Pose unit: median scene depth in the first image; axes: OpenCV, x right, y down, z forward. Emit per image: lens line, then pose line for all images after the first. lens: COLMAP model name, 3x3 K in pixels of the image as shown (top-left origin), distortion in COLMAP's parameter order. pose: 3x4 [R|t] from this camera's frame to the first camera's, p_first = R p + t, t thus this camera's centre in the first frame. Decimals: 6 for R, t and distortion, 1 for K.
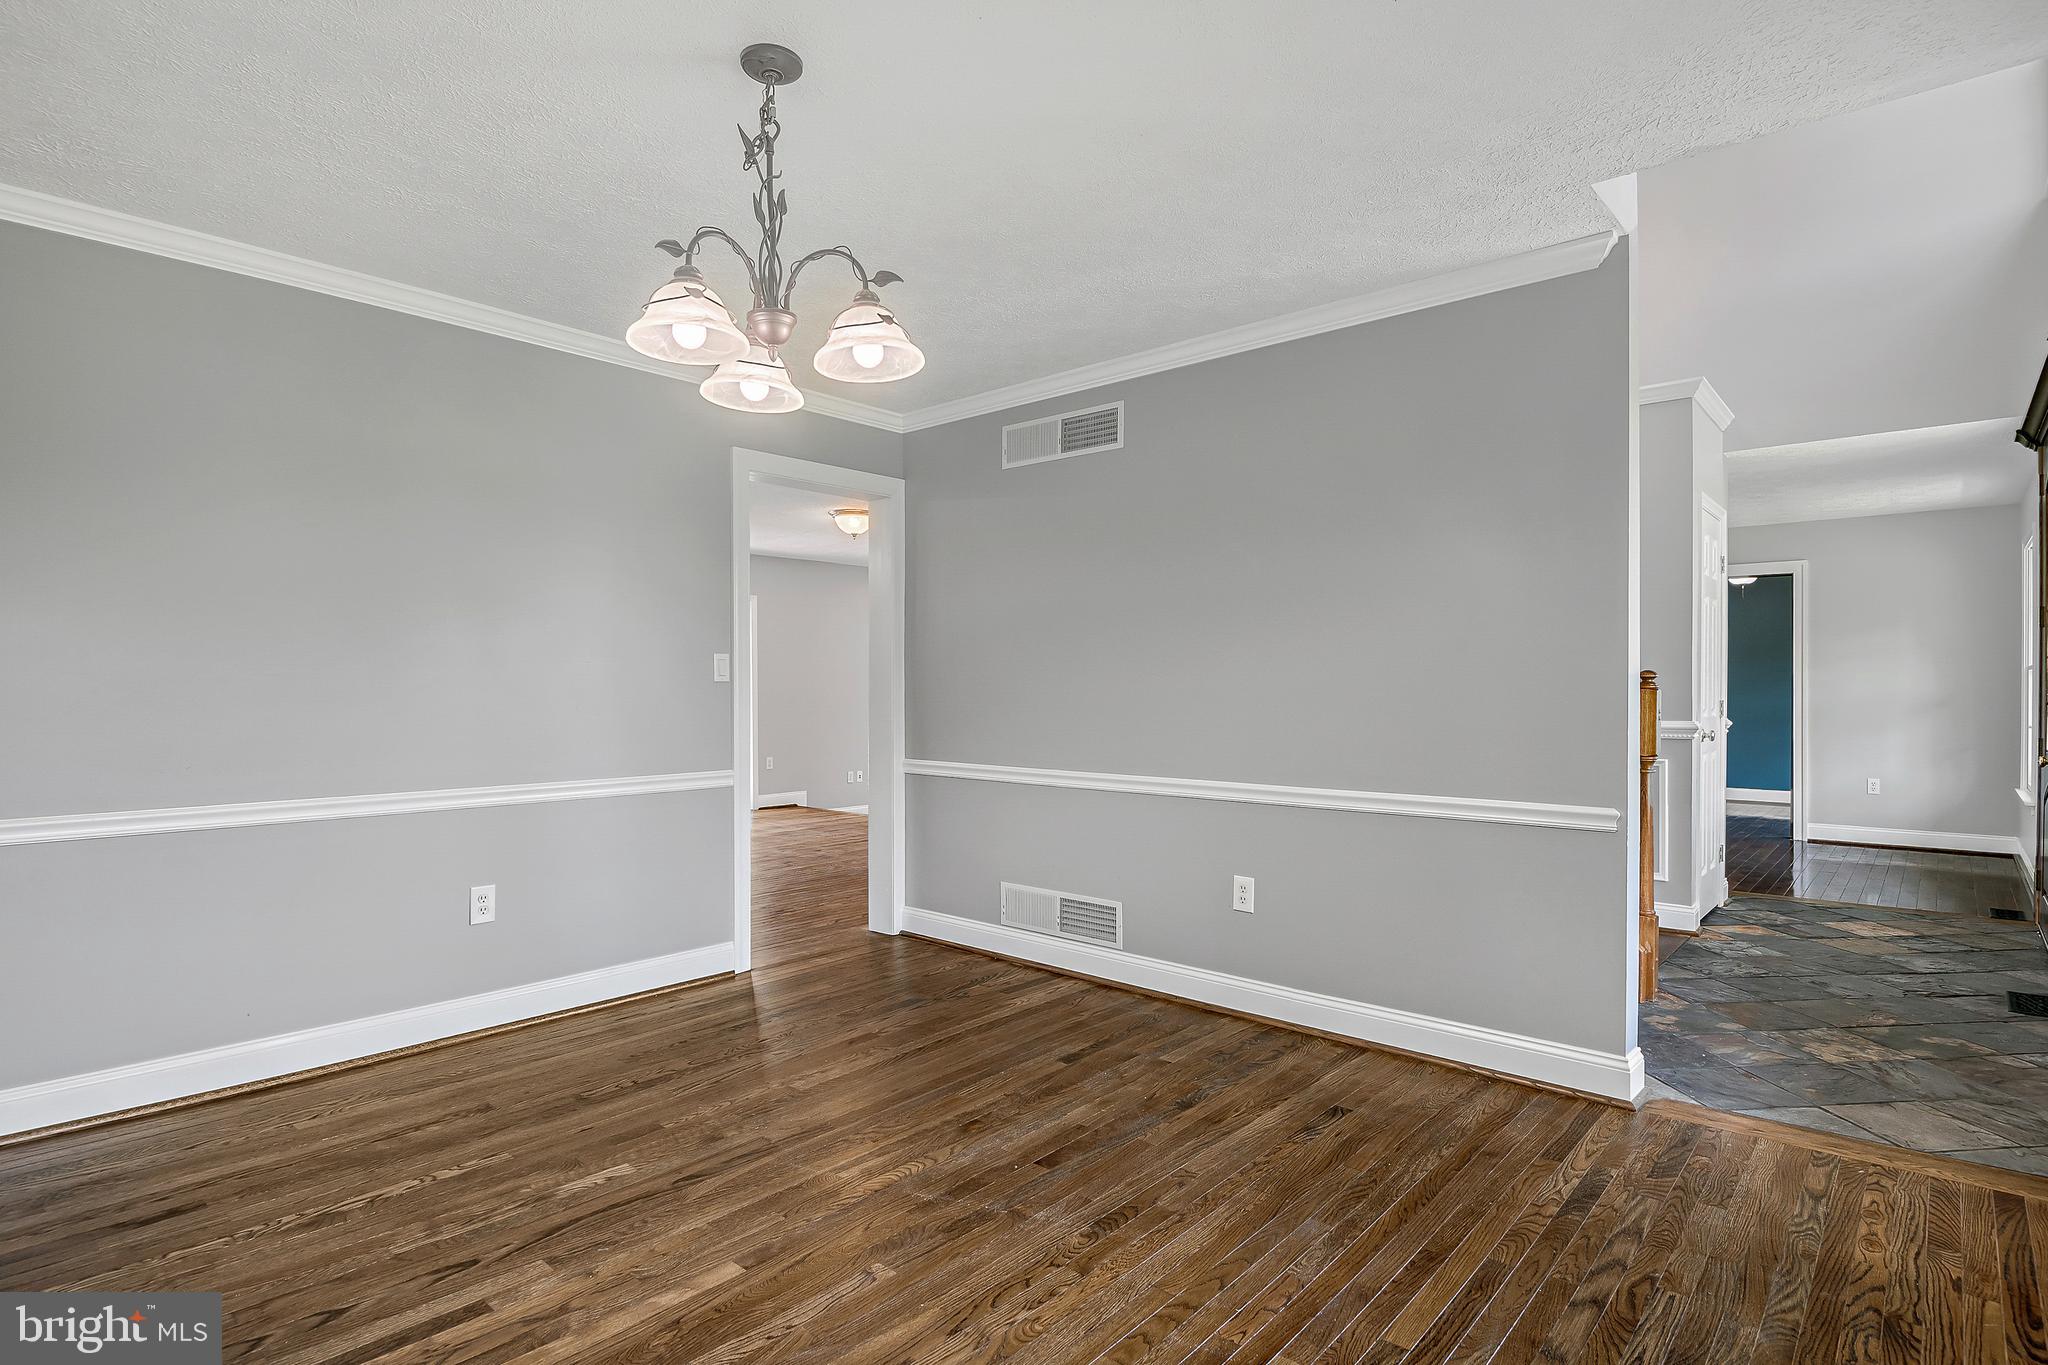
lens RADIAL K [[1051.5, 0, 1024.0], [0, 1051.5, 682.5], [0, 0, 1]] dist [-0.000100, -0.000649]
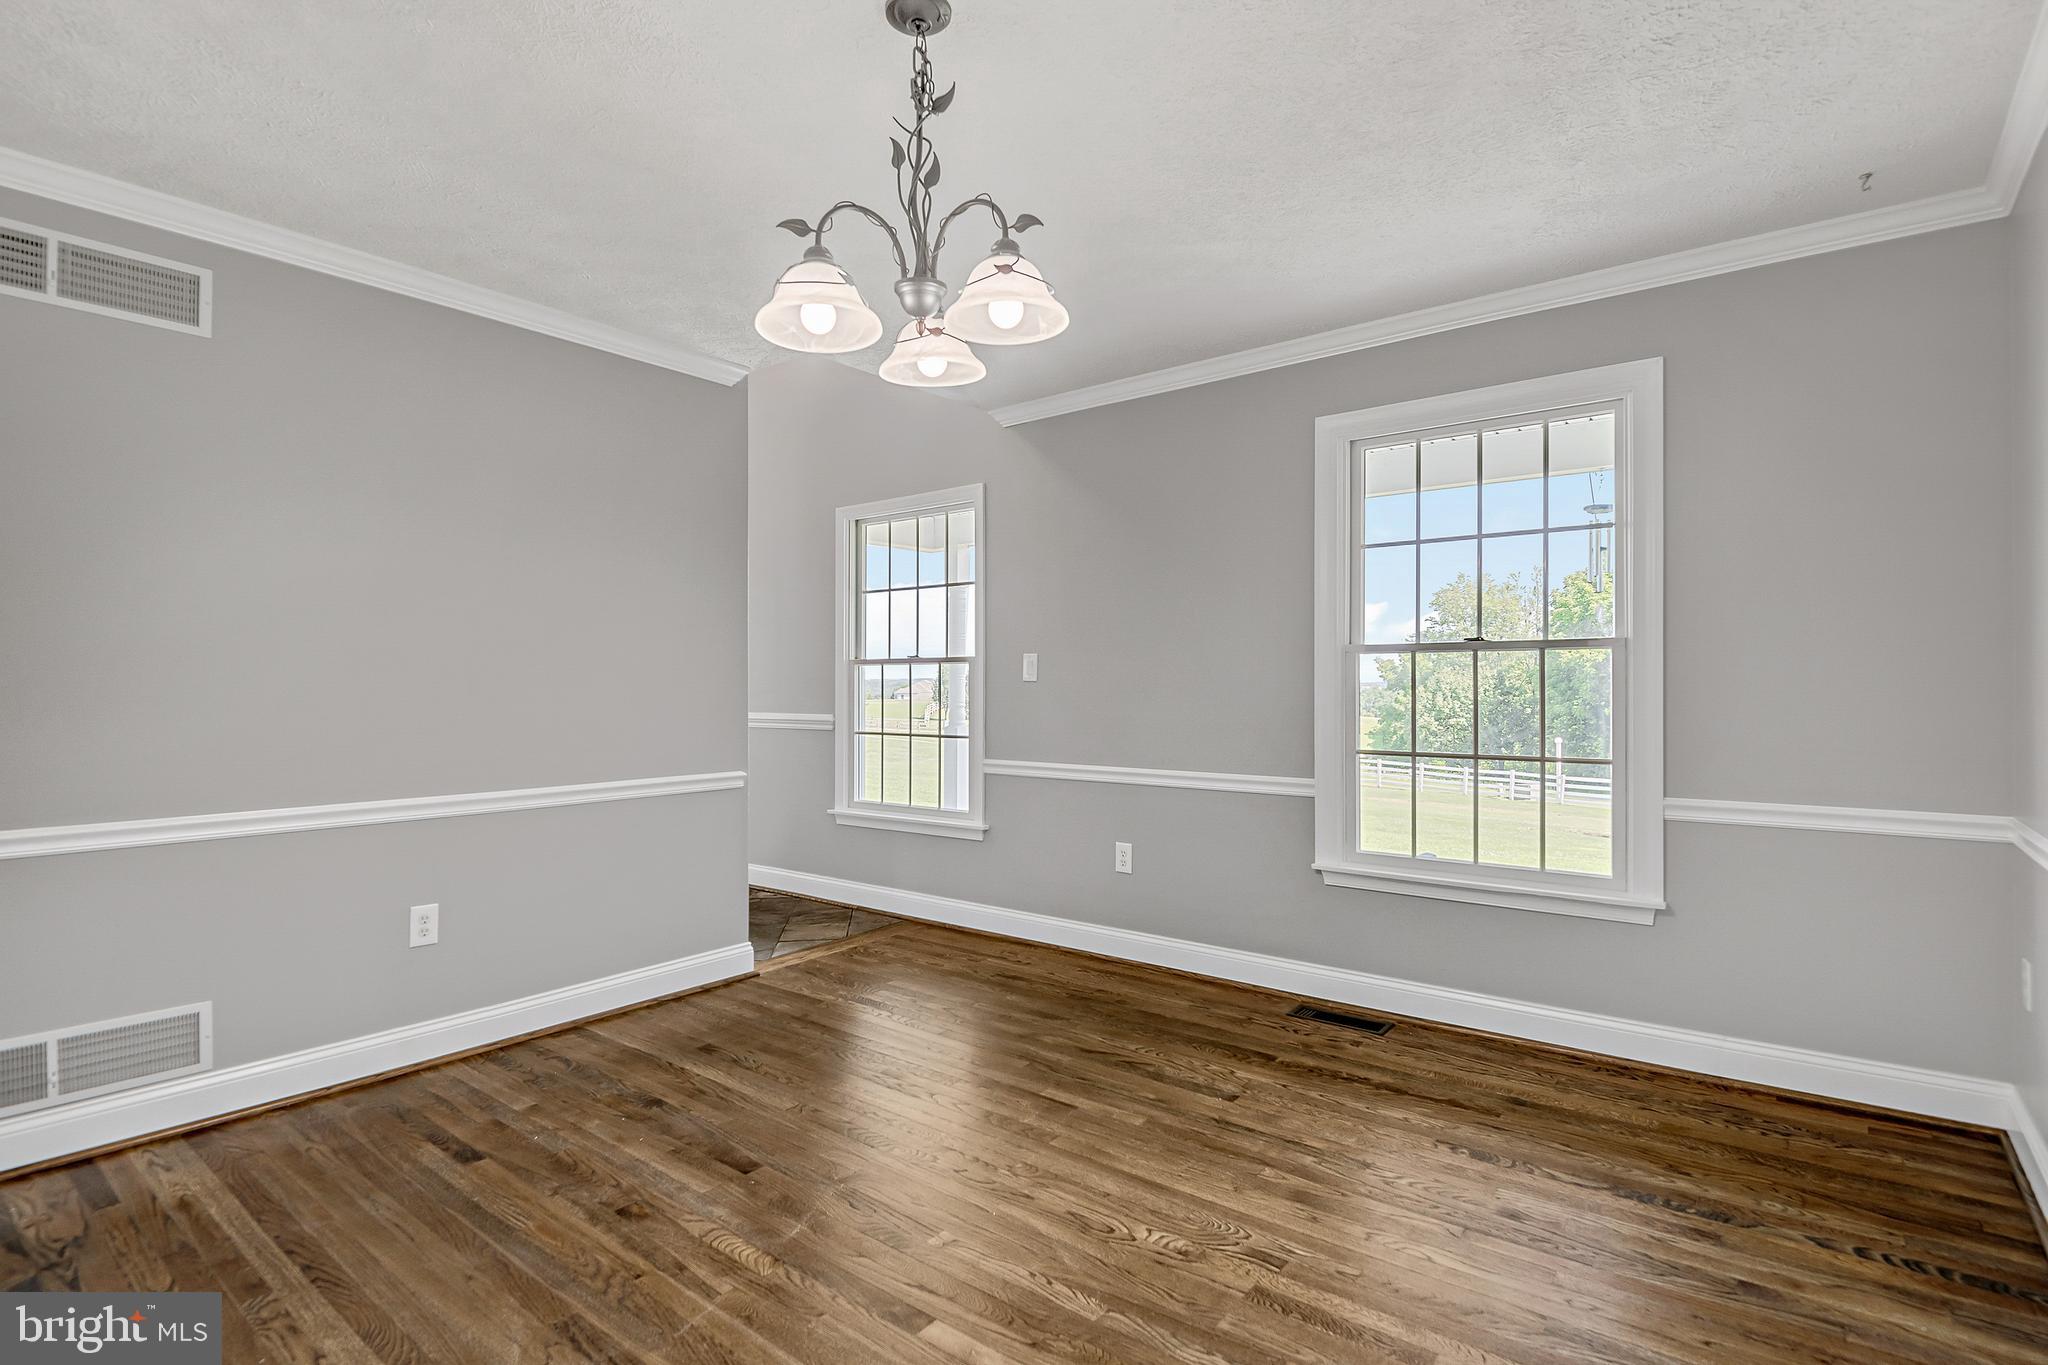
lens RADIAL K [[1006.3, 0, 1024.0], [0, 1006.3, 682.5], [0, 0, 1]] dist [0.002123, 0.000108]
pose [[-0.057753, 0.002376, 0.998328, -0.669033], [-0.000652, 0.999997, -0.002417, 0.002905], [-0.998331, -0.000790, -0.057751, 0.570105]]
